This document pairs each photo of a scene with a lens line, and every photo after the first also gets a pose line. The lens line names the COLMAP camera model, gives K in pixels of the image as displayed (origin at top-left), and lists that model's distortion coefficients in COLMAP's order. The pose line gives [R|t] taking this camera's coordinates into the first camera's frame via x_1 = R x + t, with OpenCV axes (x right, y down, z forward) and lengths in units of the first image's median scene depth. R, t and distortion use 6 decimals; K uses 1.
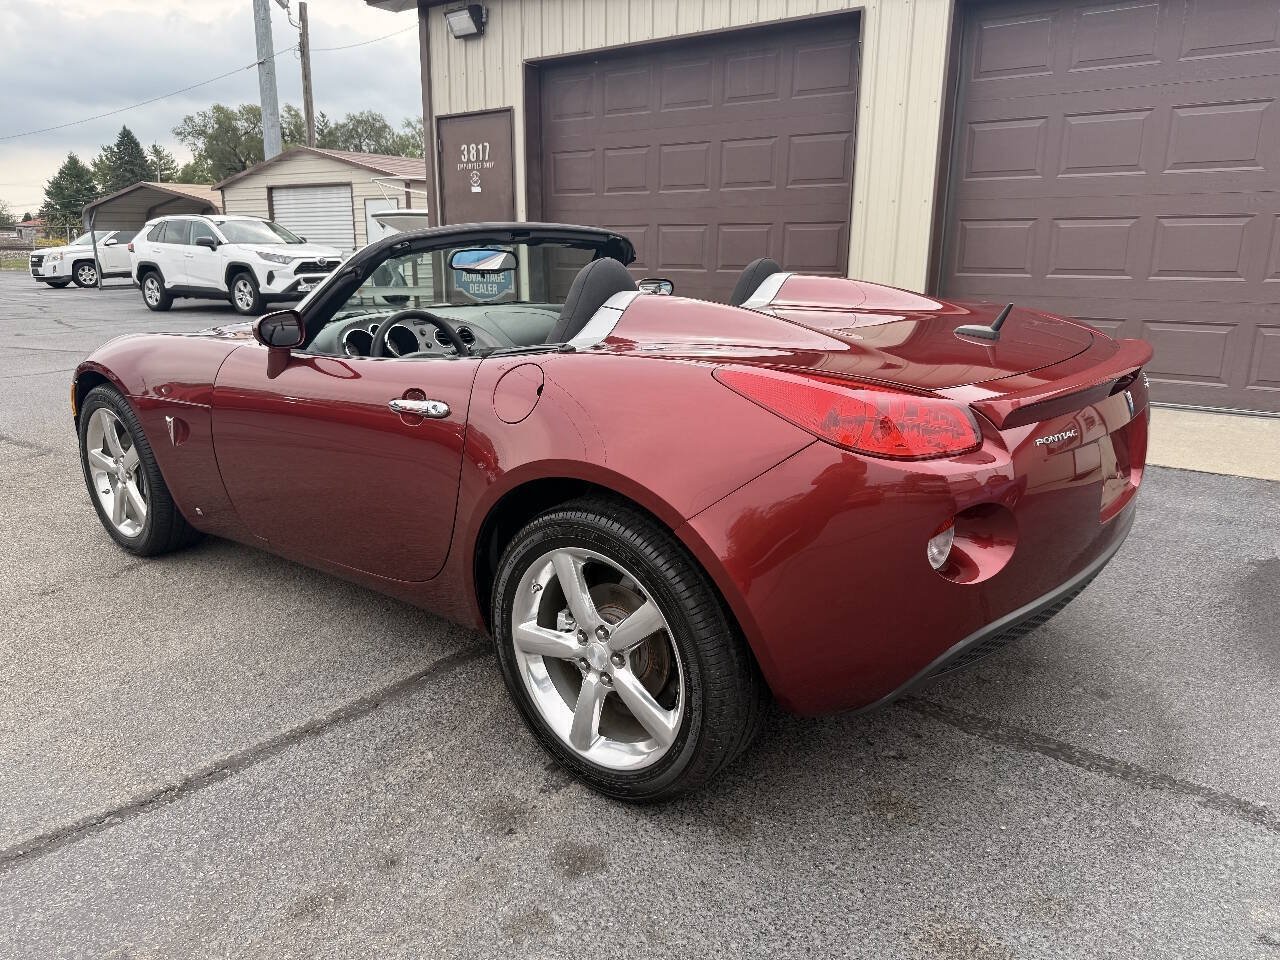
lens RADIAL K [[916.6, 0, 636.2], [0, 916.6, 479.9], [0, 0, 1]] dist [-0.003389, -0.004429]
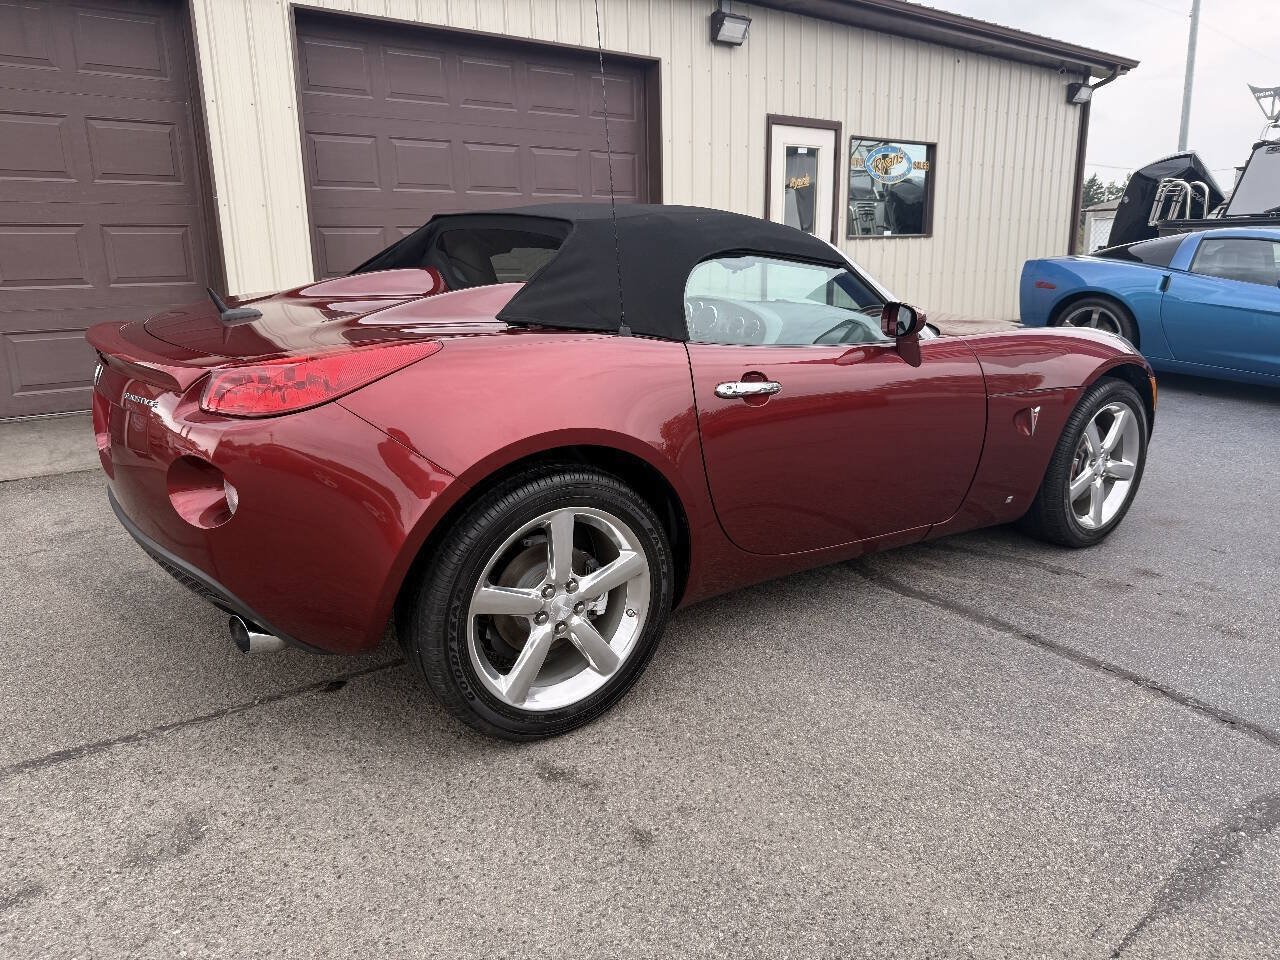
lens RADIAL K [[919.9, 0, 643.9], [0, 919.9, 475.5], [0, 0, 1]] dist [0.002429, -0.008249]
pose [[0.246253, -0.235100, 0.940259, -0.455426], [0.253866, 0.951909, 0.171526, -0.077792], [-0.935367, 0.196461, 0.294094, 0.312665]]
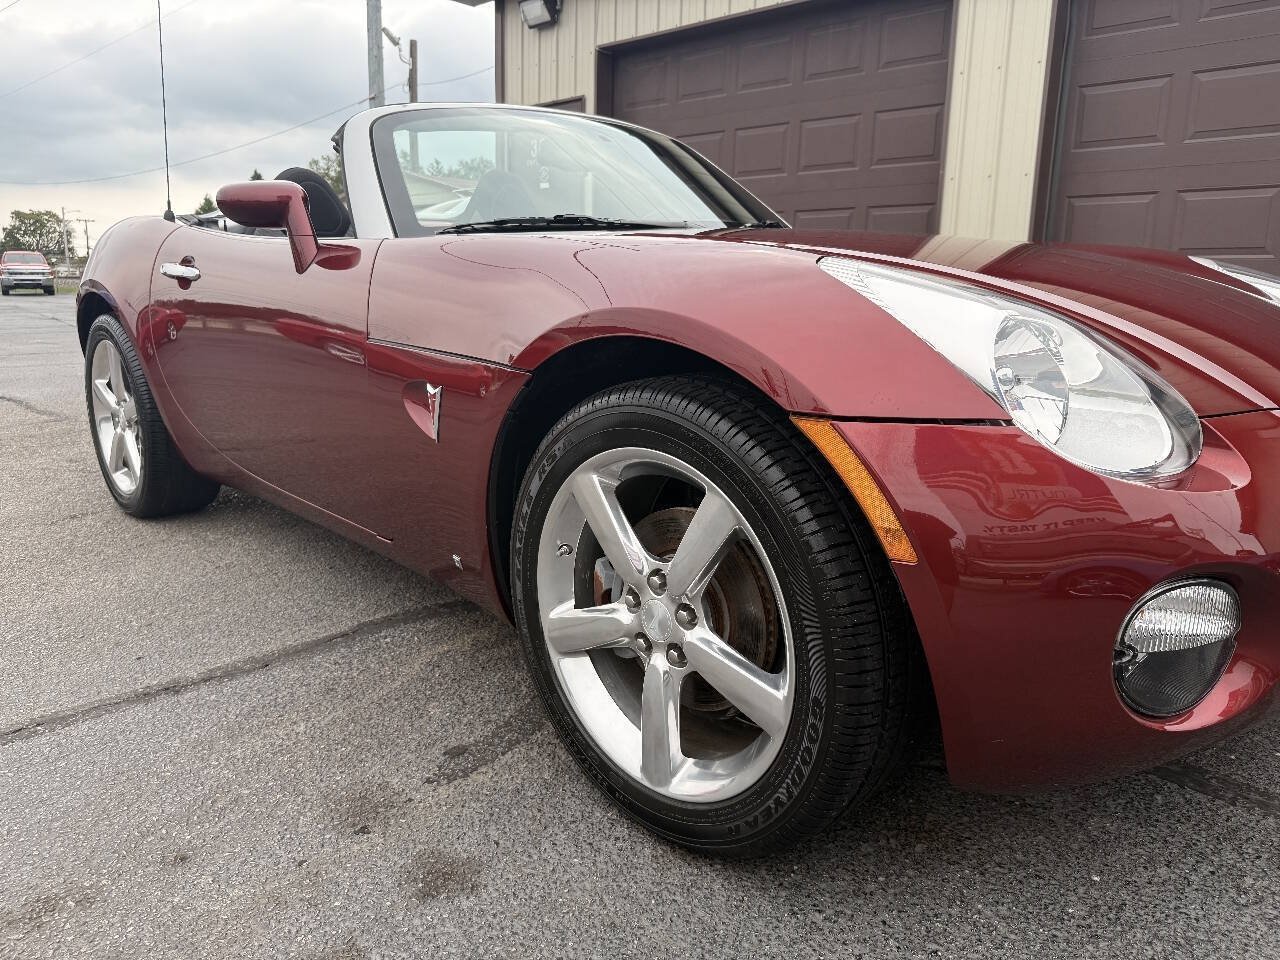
lens RADIAL K [[918.1, 0, 641.3], [0, 918.1, 479.9], [0, 0, 1]] dist [-0.010233, 0.003118]
pose [[0.994531, 0.033943, -0.098775, 0.032607], [-0.038574, 0.998226, -0.045349, 0.033835], [0.097061, 0.048911, 0.994076, 0.074984]]
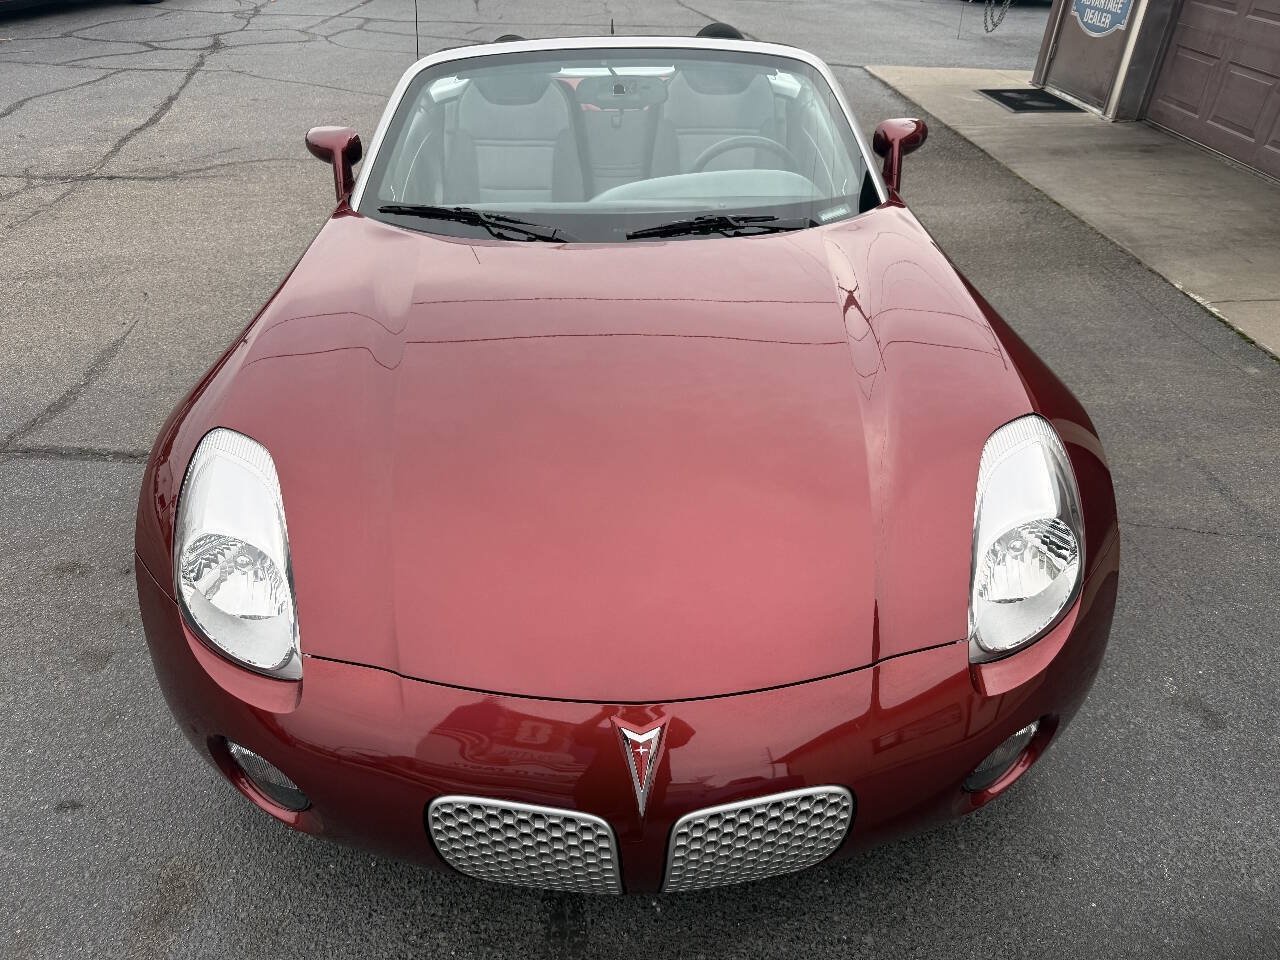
lens RADIAL K [[914.1, 0, 638.6], [0, 914.1, 480.4], [0, 0, 1]] dist [-0.001739, -0.003588]
pose [[0.664623, 0.440415, -0.603582, 0.233523], [-0.220154, 0.887382, 0.405075, -0.099425], [0.714009, -0.136341, 0.686733, 0.142925]]
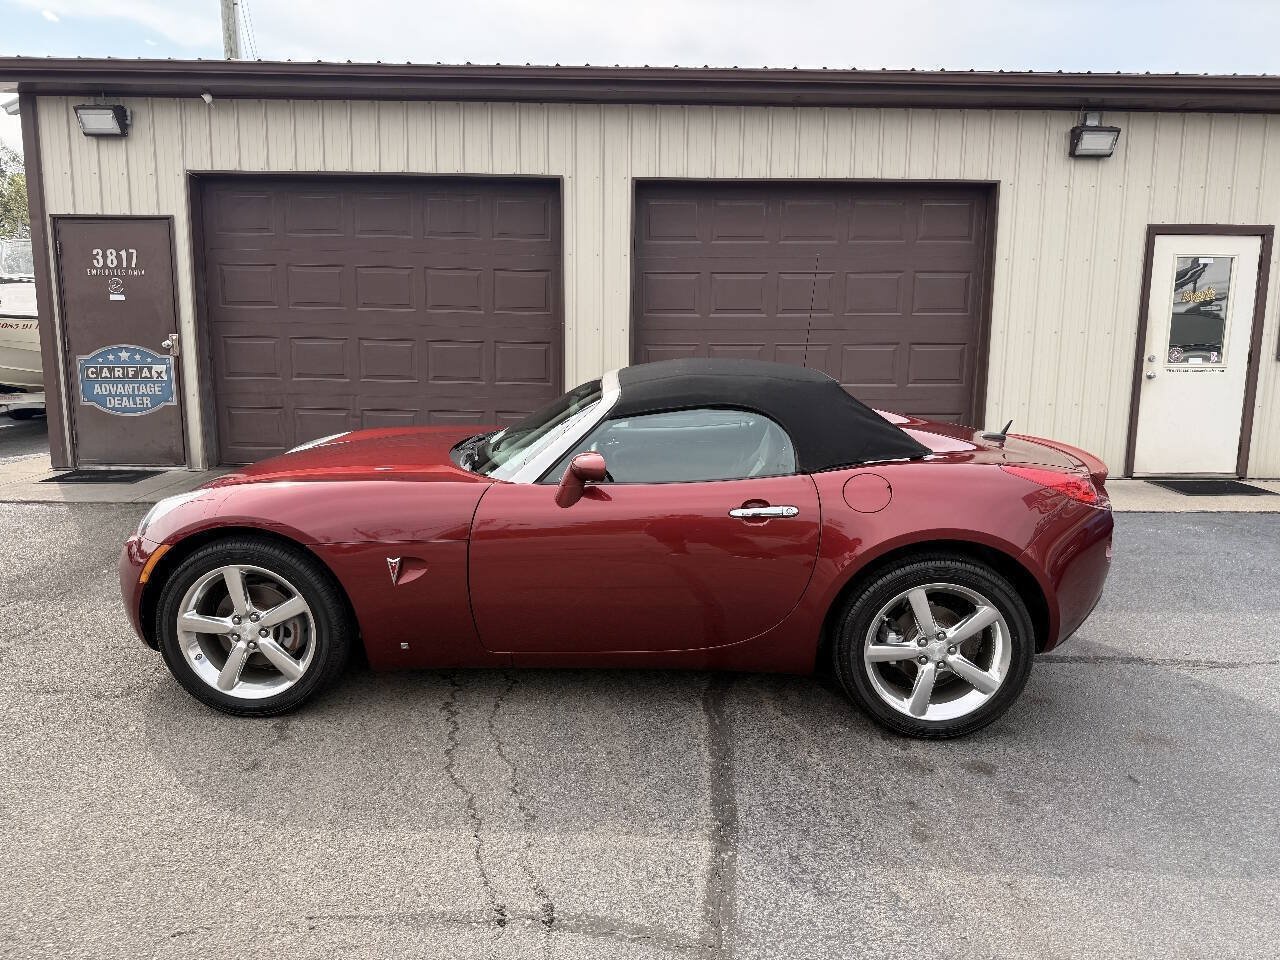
lens RADIAL K [[911.4, 0, 641.3], [0, 911.4, 481.2], [0, 0, 1]] dist [0.003828, -0.007619]
pose [[0.791850, -0.089772, 0.604081, -0.345420], [0.144277, 0.988637, -0.042203, -0.027011], [-0.593428, 0.120574, 0.795805, -0.002968]]
